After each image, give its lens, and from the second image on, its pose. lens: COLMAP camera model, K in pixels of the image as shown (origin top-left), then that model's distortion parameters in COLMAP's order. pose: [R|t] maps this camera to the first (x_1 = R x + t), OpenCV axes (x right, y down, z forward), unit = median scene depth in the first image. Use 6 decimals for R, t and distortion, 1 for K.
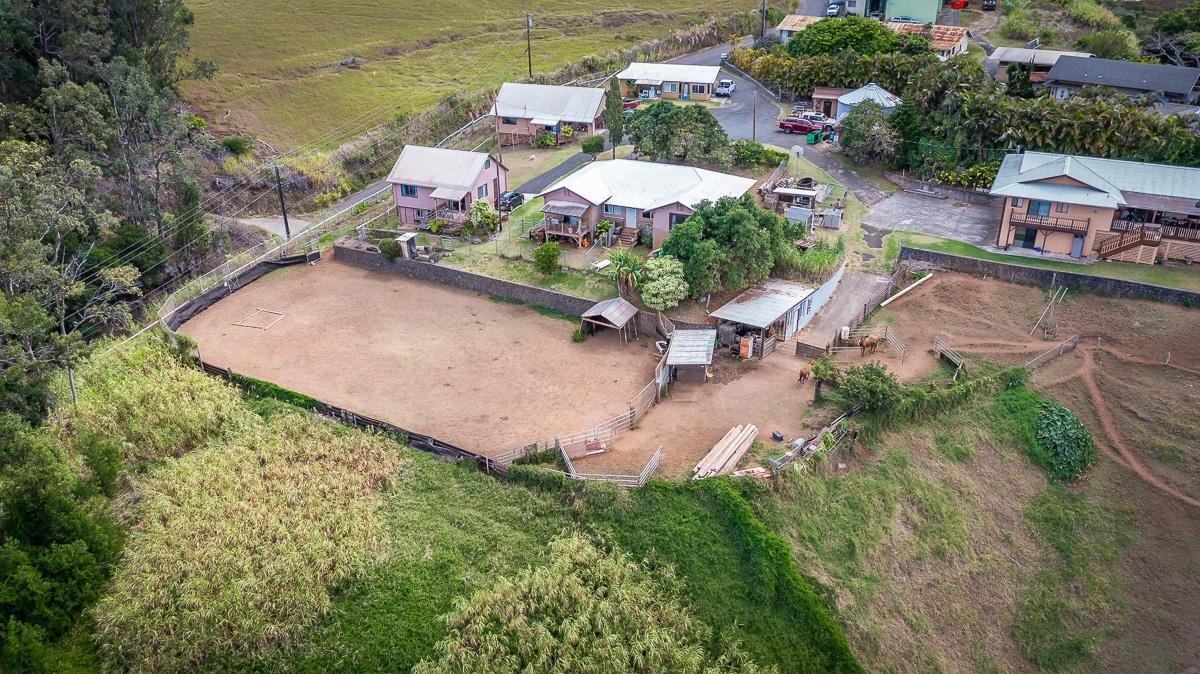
lens RADIAL K [[943.0, 0, 600.0], [0, 943.0, 337.0], [0, 0, 1]] dist [-0.004658, -0.002185]
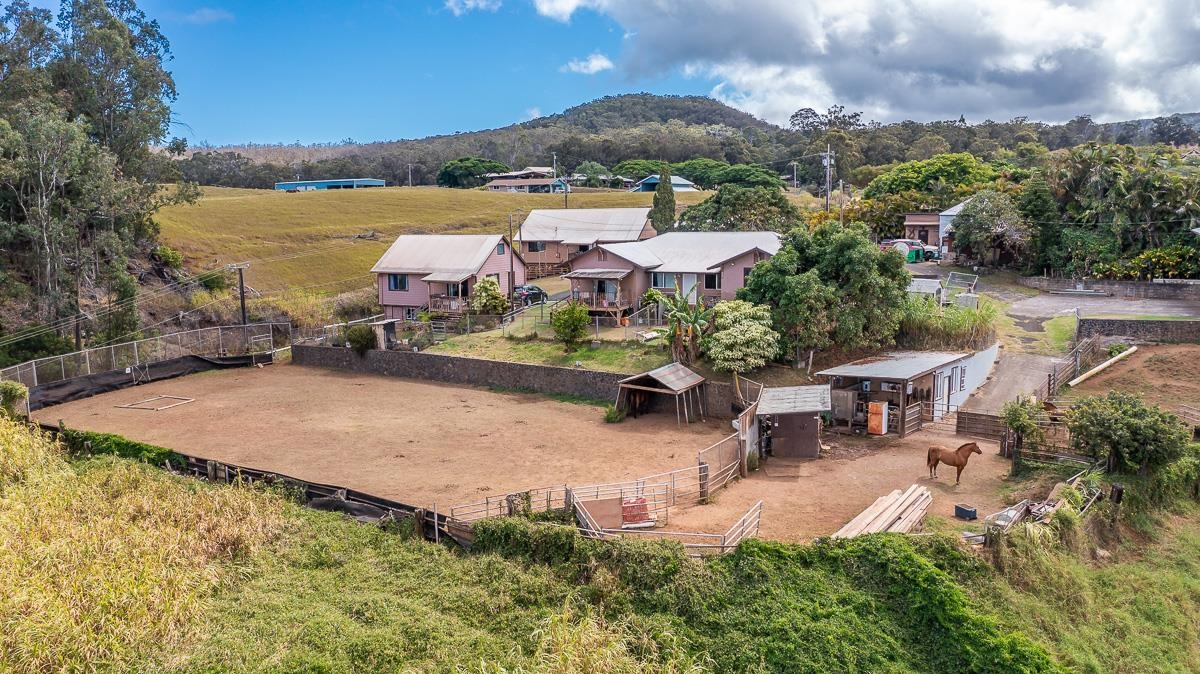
lens RADIAL K [[943.0, 0, 600.0], [0, 943.0, 337.0], [0, 0, 1]] dist [-0.004658, -0.002185]
pose [[0.998846, 0.003214, -0.047910, -0.001000], [-0.018035, 0.949815, -0.312291, 0.154105], [0.044502, 0.312794, 0.948778, 0.358445]]
